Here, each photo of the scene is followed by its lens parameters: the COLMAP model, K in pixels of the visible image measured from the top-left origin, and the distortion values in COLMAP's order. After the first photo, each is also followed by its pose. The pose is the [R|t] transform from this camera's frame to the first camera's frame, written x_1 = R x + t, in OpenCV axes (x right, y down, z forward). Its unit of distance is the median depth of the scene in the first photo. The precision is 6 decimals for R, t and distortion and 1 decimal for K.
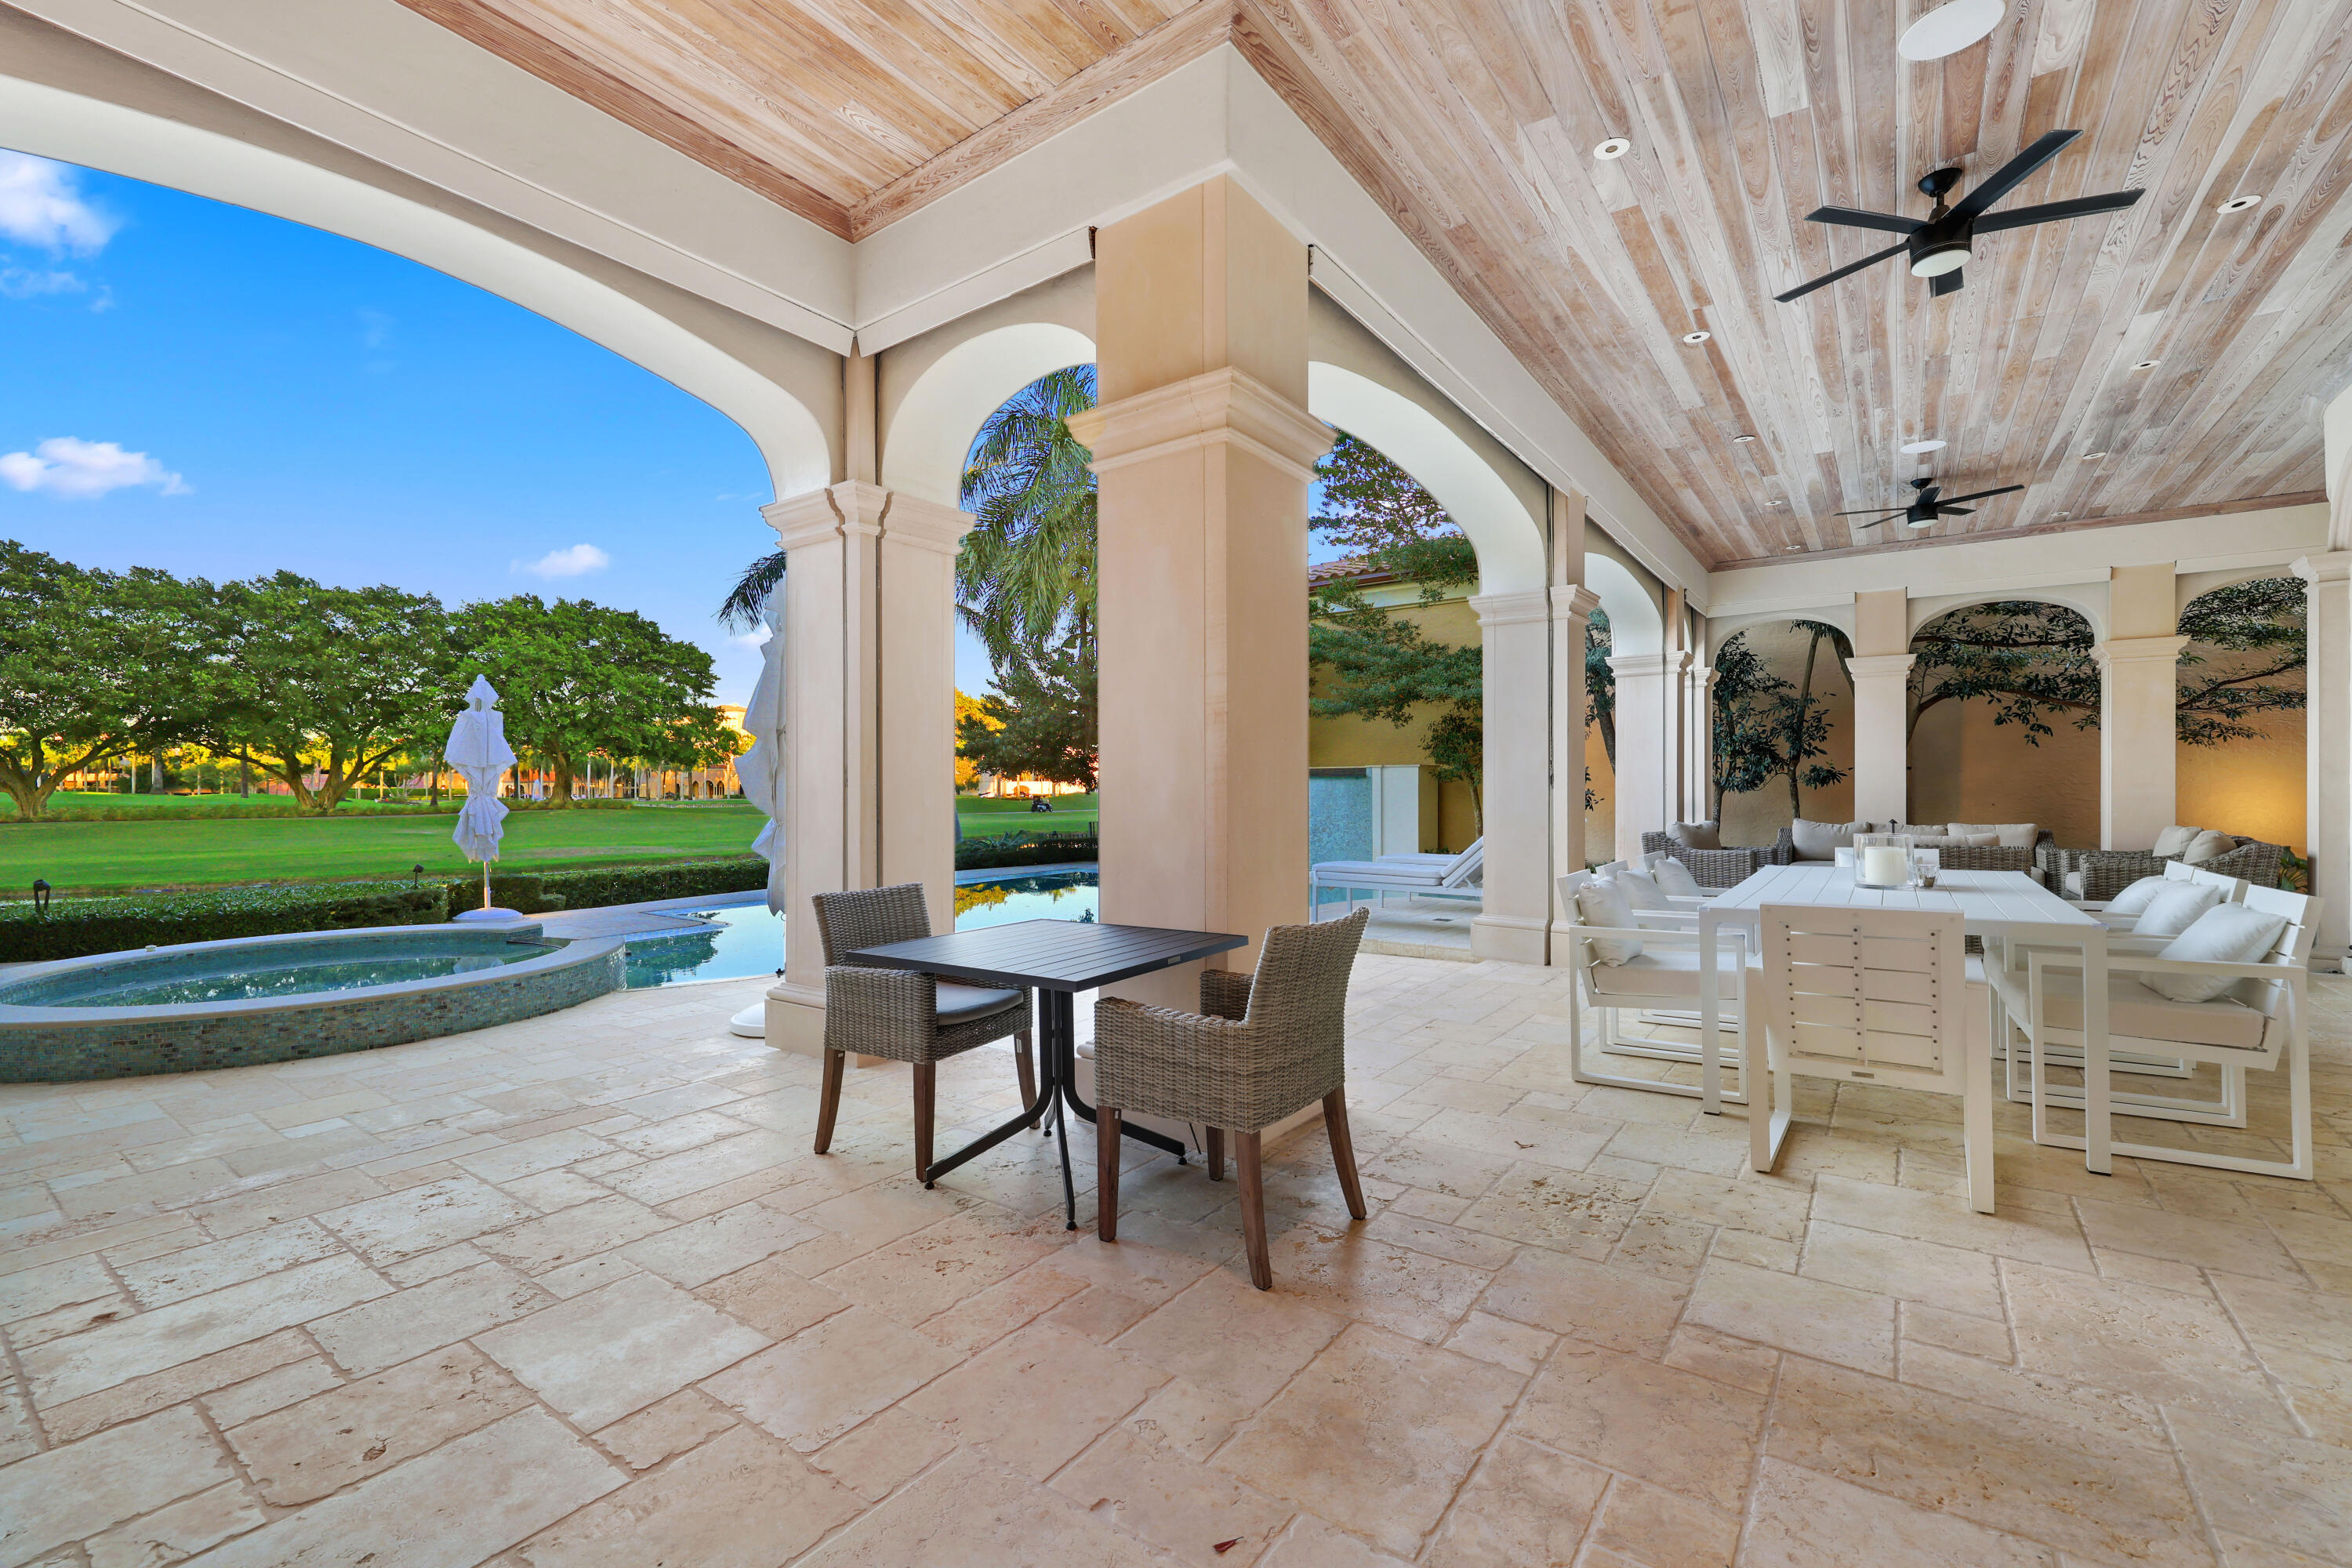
lens RADIAL K [[987.0, 0, 1179.8], [0, 987.0, 784.7], [0, 0, 1]] dist [0.002831, -0.000232]
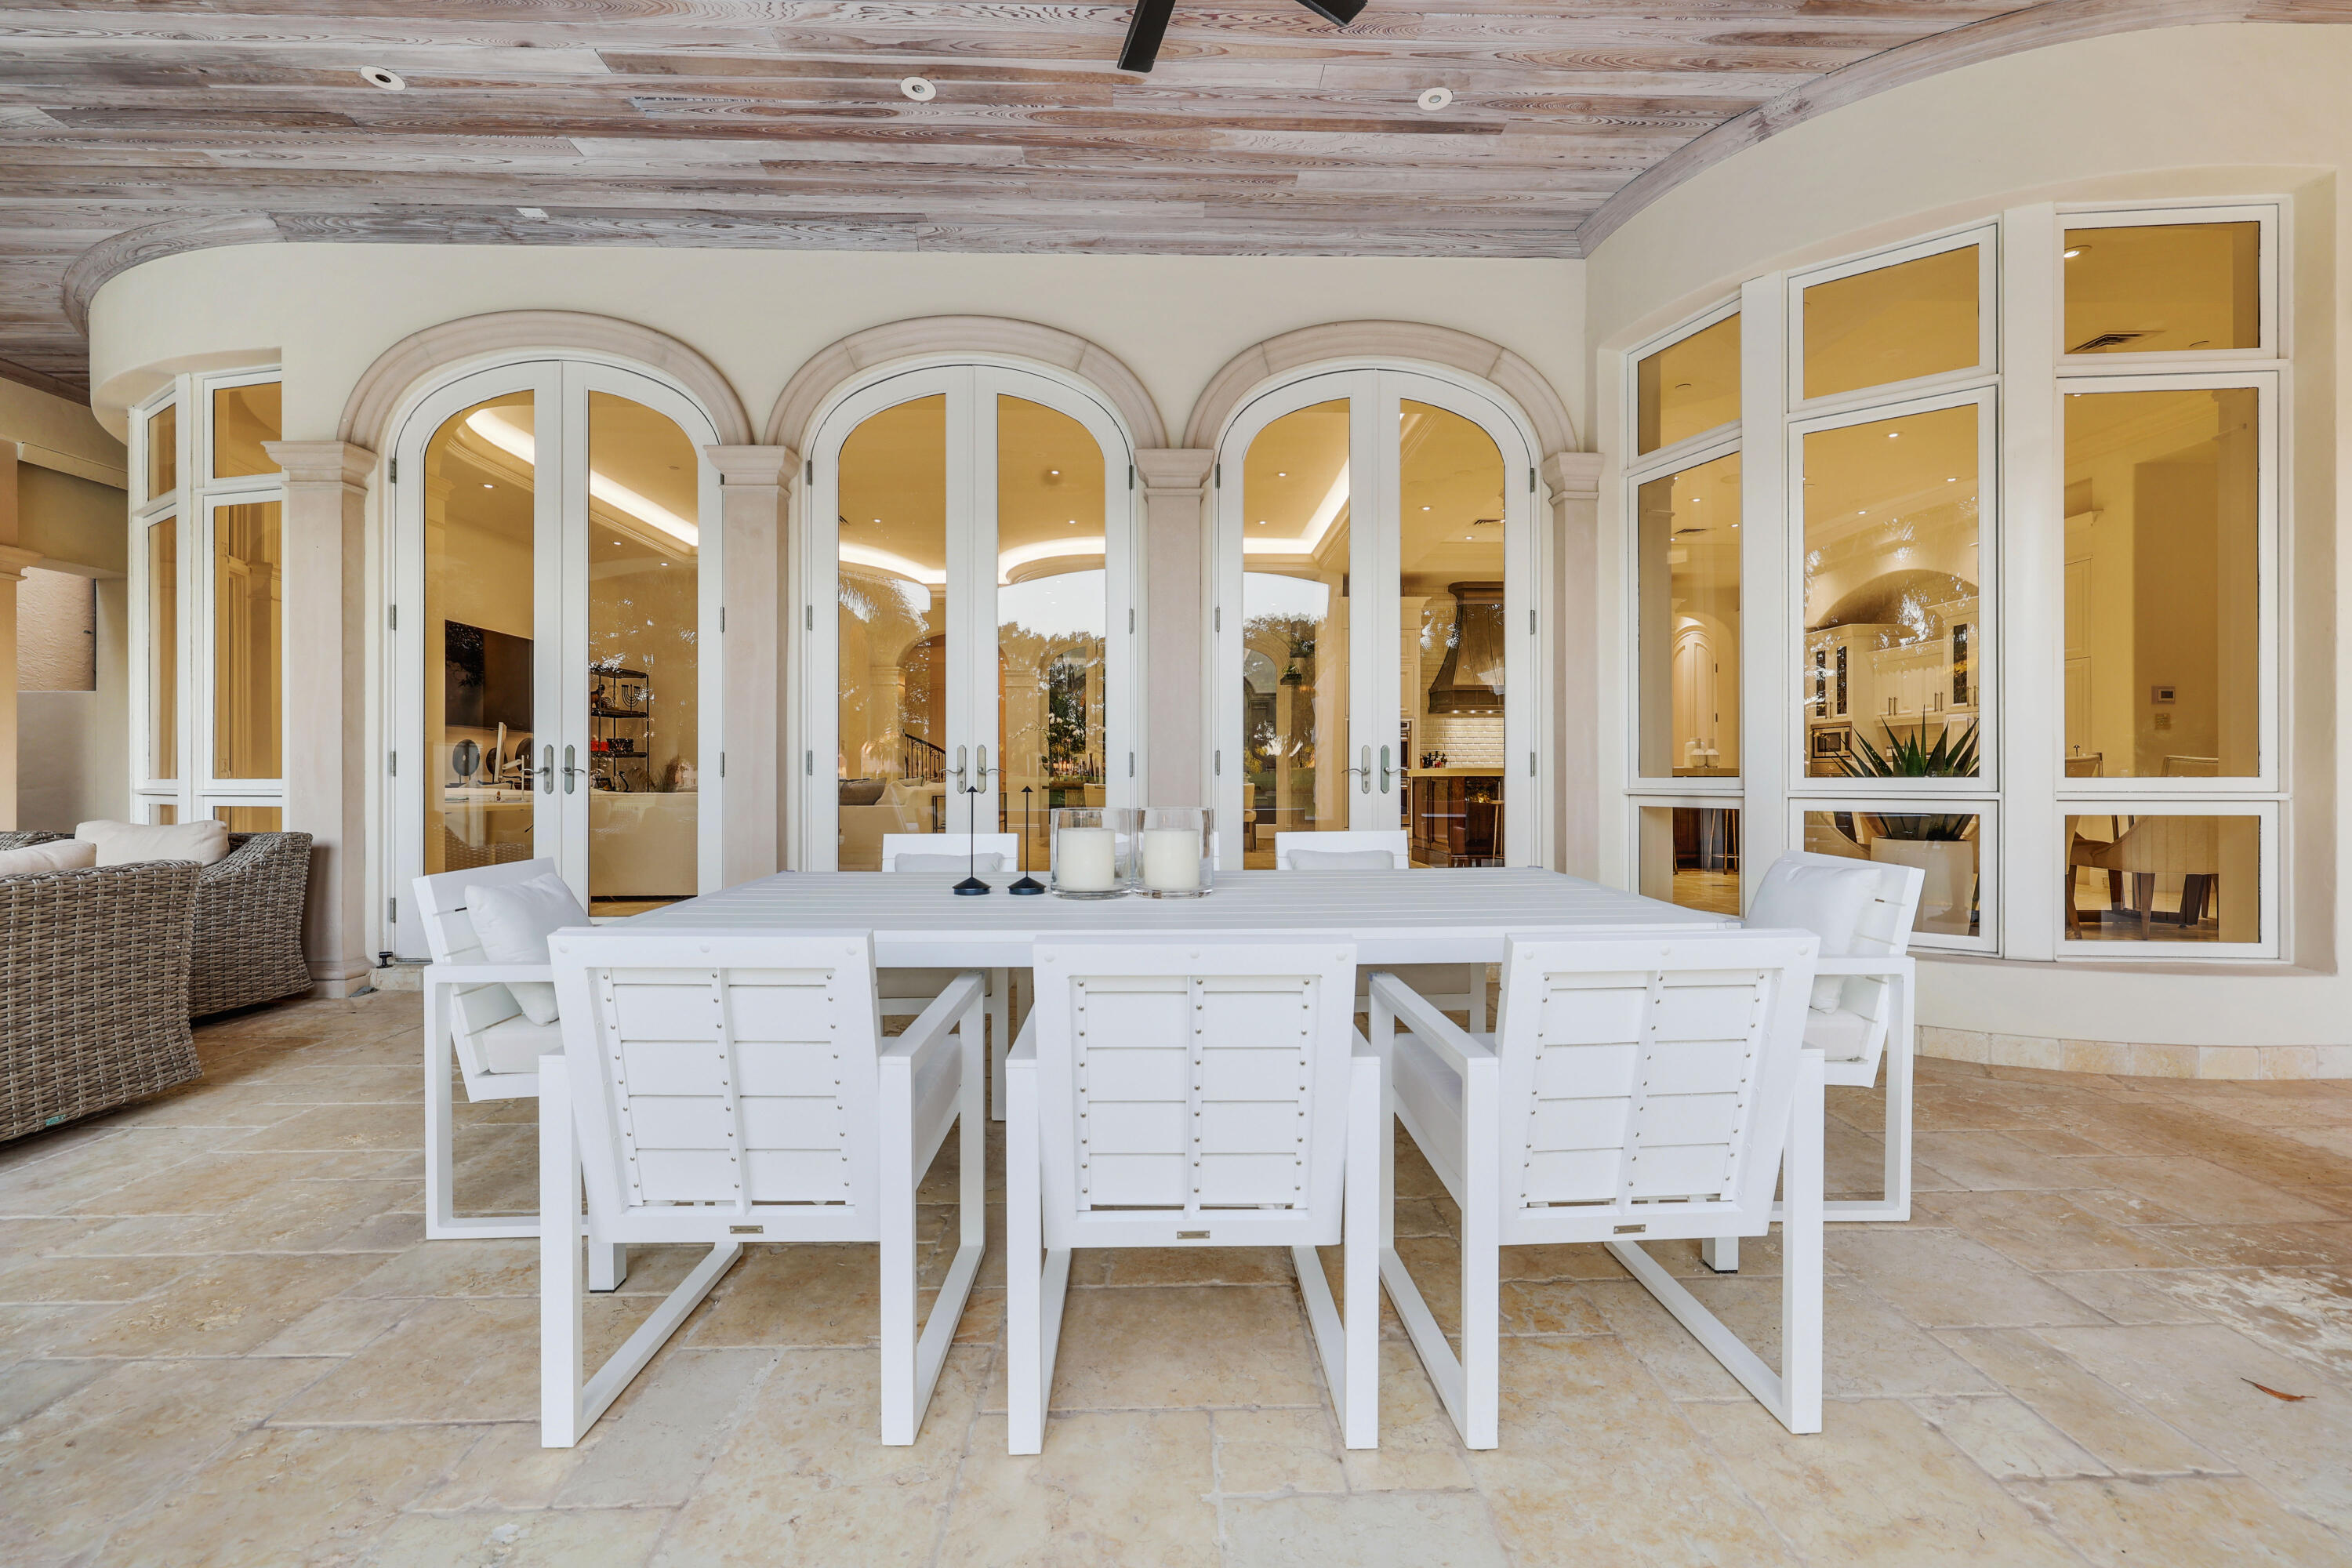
lens RADIAL K [[987.0, 0, 1180.1], [0, 987.0, 777.6], [0, 0, 1]] dist [0.002831, -0.000232]
pose [[-0.613033, -0.007712, 0.790019, 0.165759], [-0.001420, 0.999962, 0.008659, 0.015919], [-0.790056, 0.004186, -0.613021, 1.013510]]
